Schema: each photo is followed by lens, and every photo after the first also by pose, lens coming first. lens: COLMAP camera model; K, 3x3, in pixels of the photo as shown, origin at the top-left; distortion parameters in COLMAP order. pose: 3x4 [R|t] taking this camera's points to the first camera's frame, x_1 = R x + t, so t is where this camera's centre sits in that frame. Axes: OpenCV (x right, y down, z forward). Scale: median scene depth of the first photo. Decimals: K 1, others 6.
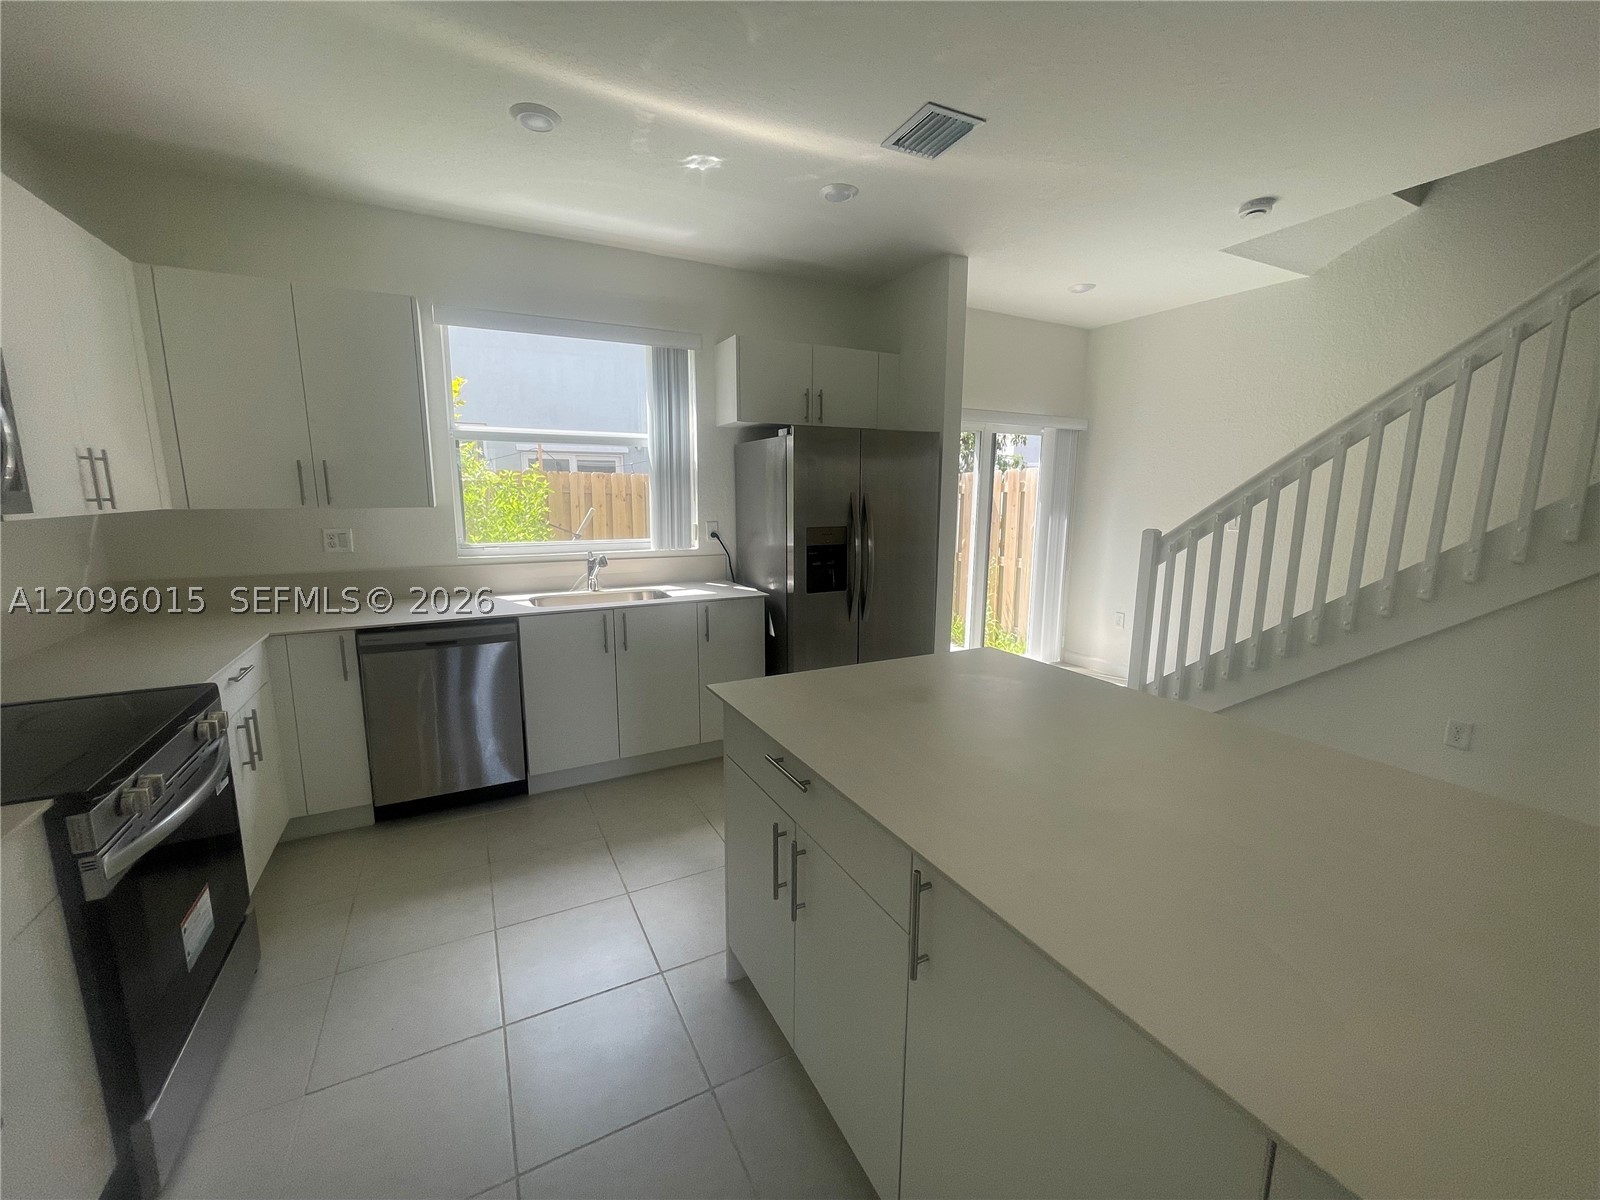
lens RADIAL K [[643.5, 0, 796.0], [0, 643.5, 599.1], [0, 0, 1]] dist [-0.001653, 0.000921]
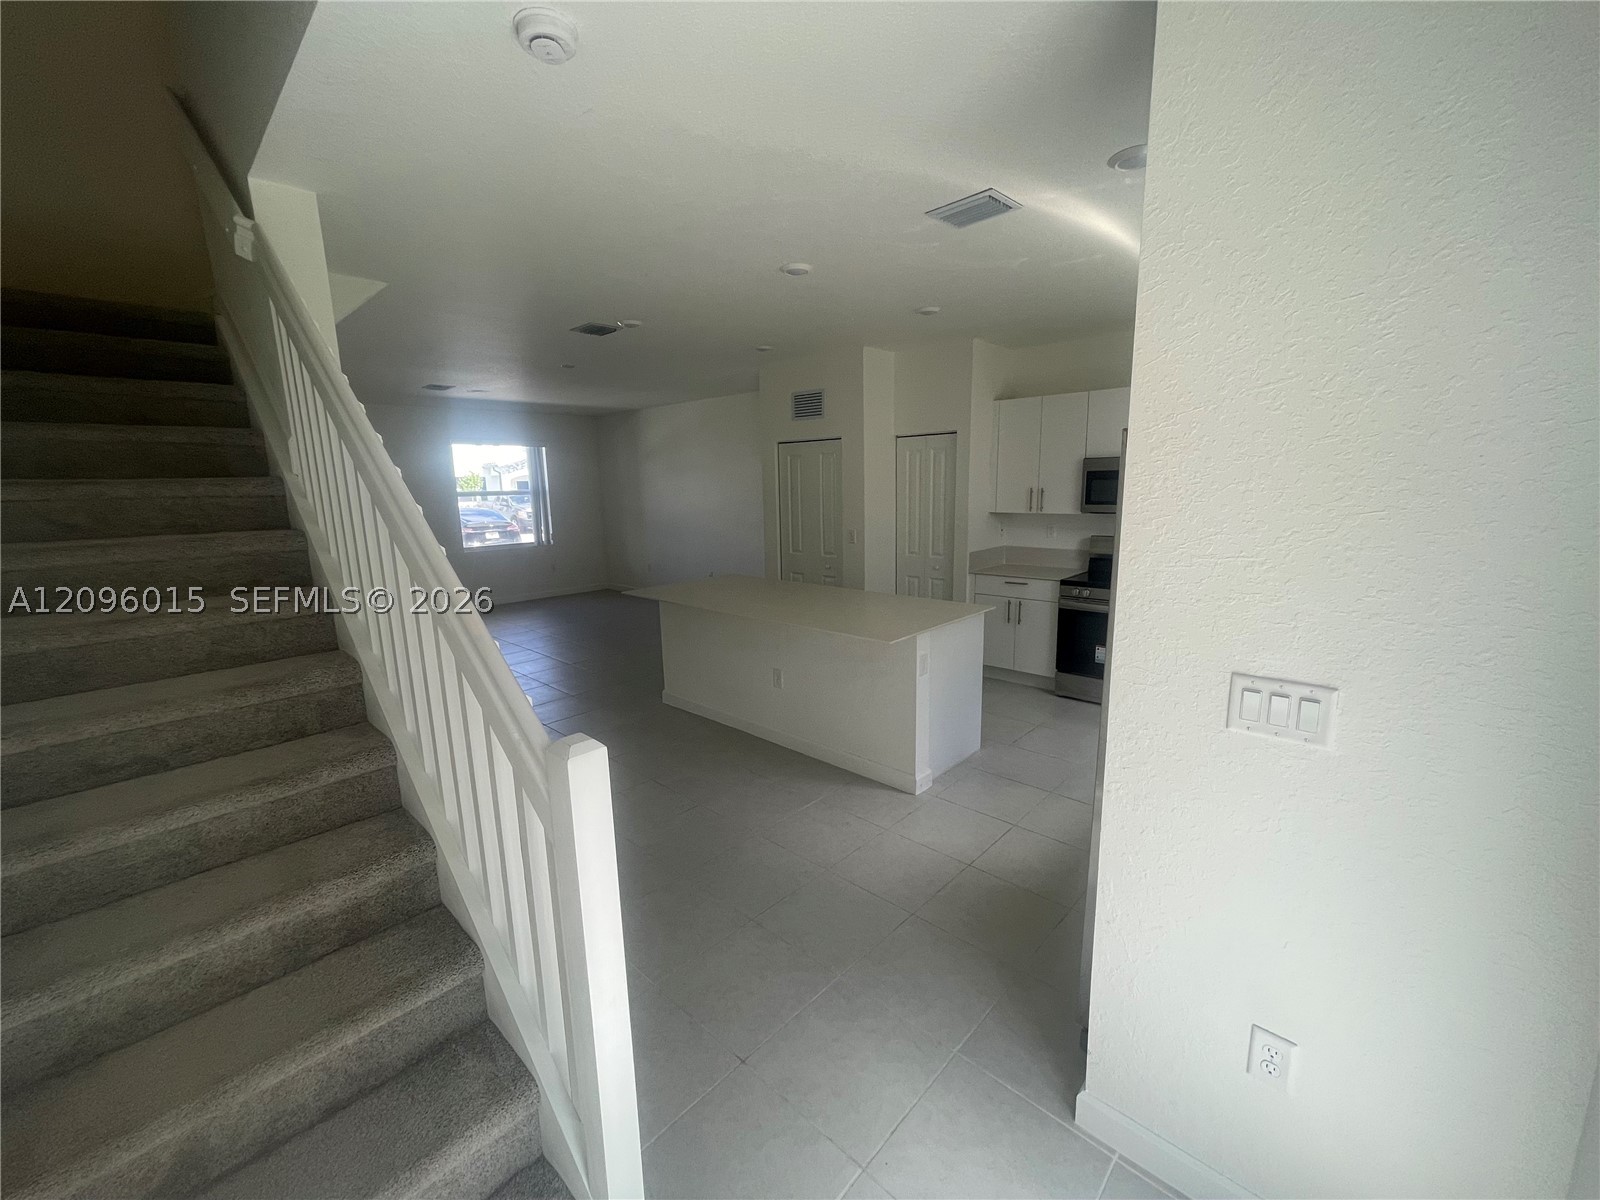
lens RADIAL K [[643.5, 0, 796.0], [0, 643.5, 599.1], [0, 0, 1]] dist [-0.001653, 0.000921]
pose [[-0.946607, 0.076078, -0.313286, 0.636981], [-0.034474, 0.942299, 0.332993, -0.319332], [0.320542, 0.326013, -0.889364, 1.496692]]
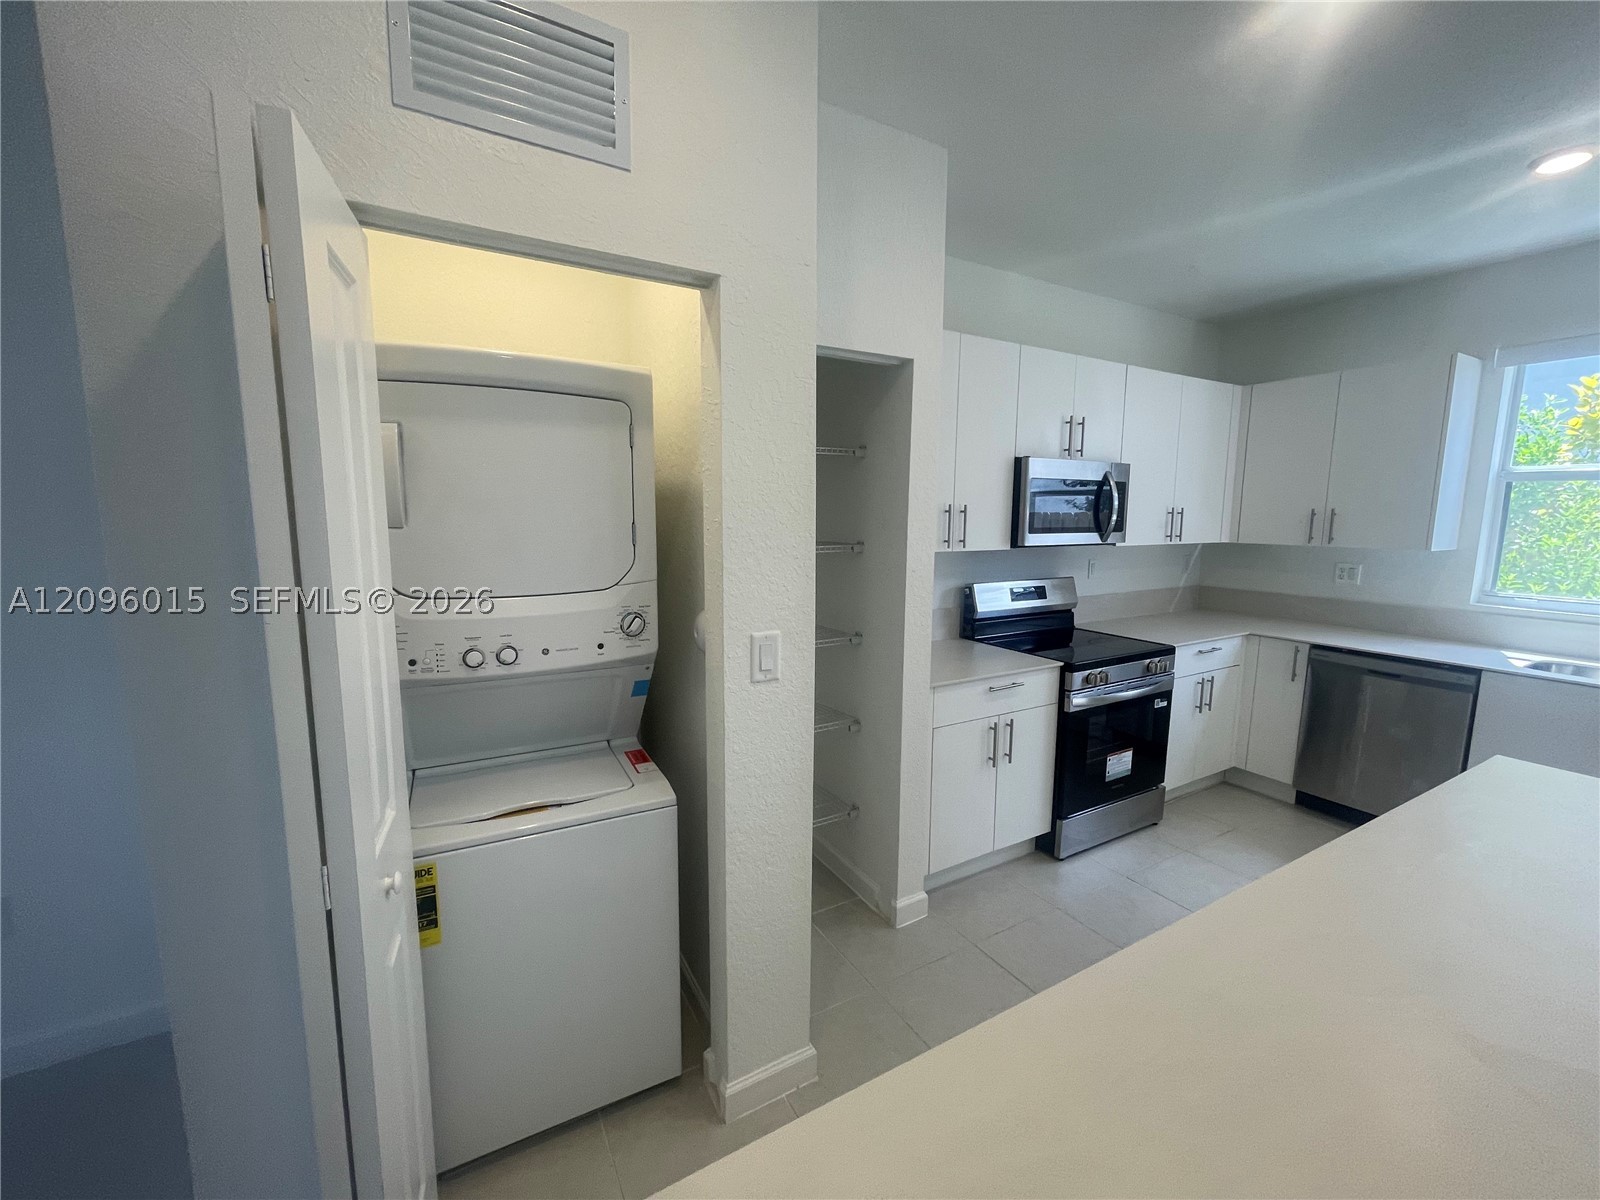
lens RADIAL K [[643.5, 0, 796.0], [0, 643.5, 599.1], [0, 0, 1]] dist [-0.001653, 0.000921]
pose [[0.037736, 0.129525, -0.990858, 0.408308], [-0.173586, 0.977339, 0.121146, -0.012777], [0.984096, 0.167427, 0.059365, -0.057906]]
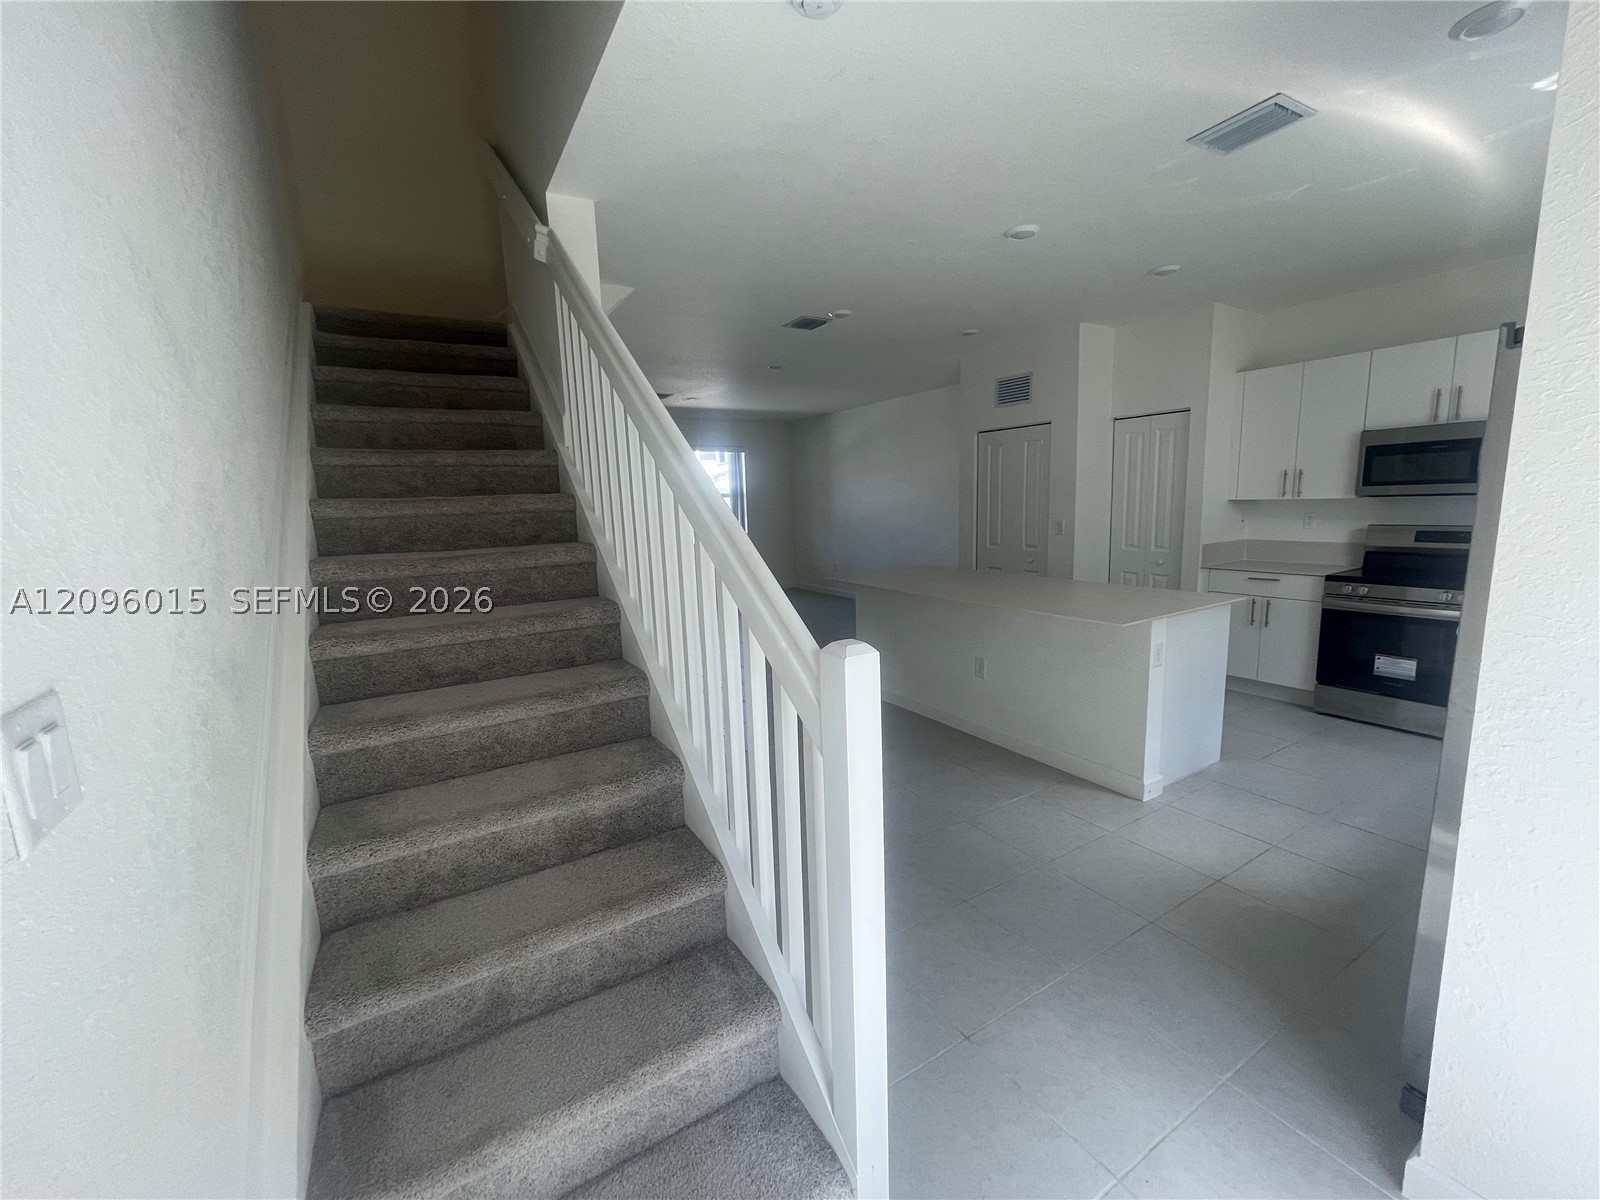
lens RADIAL K [[643.5, 0, 796.0], [0, 643.5, 599.1], [0, 0, 1]] dist [-0.001653, 0.000921]
pose [[-0.997623, 0.039637, -0.056371, 0.695209], [0.019943, 0.949082, 0.314399, -0.258328], [0.065963, 0.312527, -0.947616, 1.493003]]
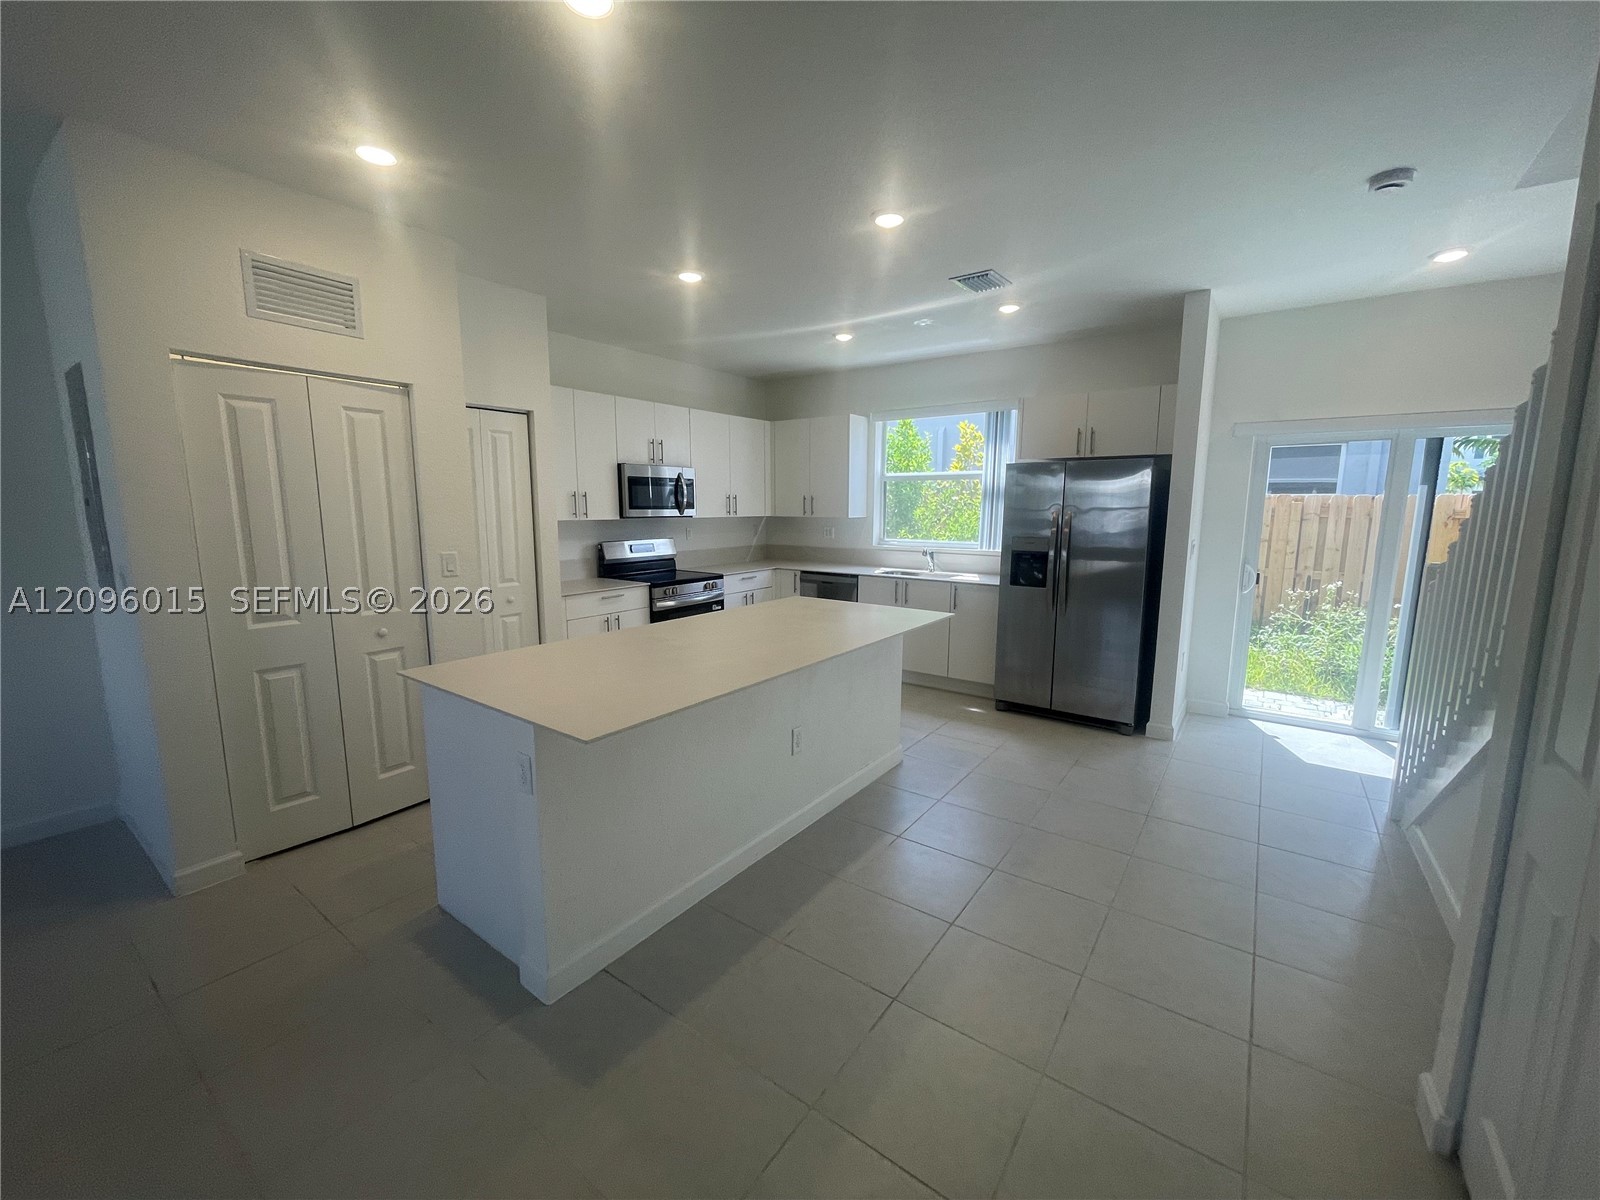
lens RADIAL K [[643.5, 0, 796.0], [0, 643.5, 599.1], [0, 0, 1]] dist [-0.001653, 0.000921]
pose [[0.446075, 0.126839, -0.885962, 1.055616], [-0.149787, 0.986525, 0.065820, -0.000441], [0.882373, 0.103345, 0.459063, -0.024846]]
